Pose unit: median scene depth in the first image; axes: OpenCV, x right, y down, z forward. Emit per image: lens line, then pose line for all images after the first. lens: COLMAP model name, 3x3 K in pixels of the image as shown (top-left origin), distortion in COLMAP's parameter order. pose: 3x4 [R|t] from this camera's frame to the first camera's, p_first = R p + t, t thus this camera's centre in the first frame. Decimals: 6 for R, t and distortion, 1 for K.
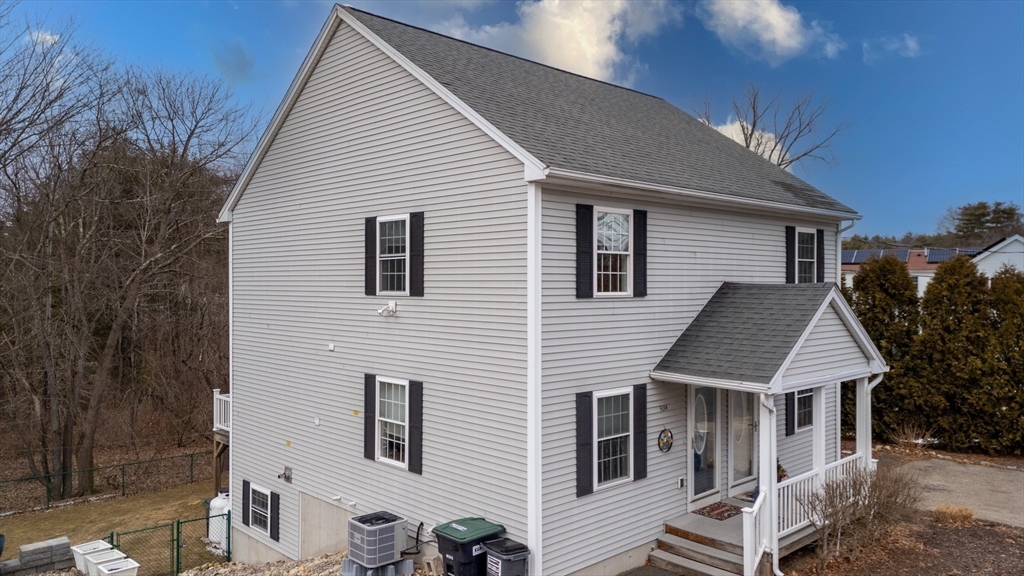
lens RADIAL K [[763.9, 0, 512.0], [0, 763.9, 288.0], [0, 0, 1]] dist [0.004630, -0.003786]
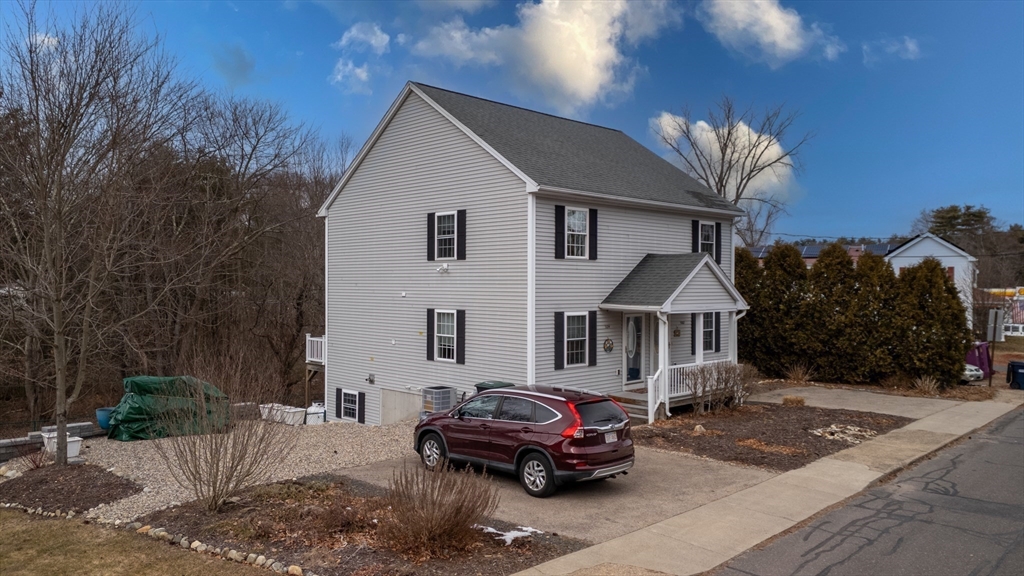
lens RADIAL K [[763.9, 0, 512.0], [0, 763.9, 288.0], [0, 0, 1]] dist [0.004630, -0.003786]
pose [[0.999963, 0.002994, 0.008080, -0.025827], [-0.002977, 0.999993, -0.002049, 0.074661], [-0.008087, 0.002025, 0.999965, -0.670692]]
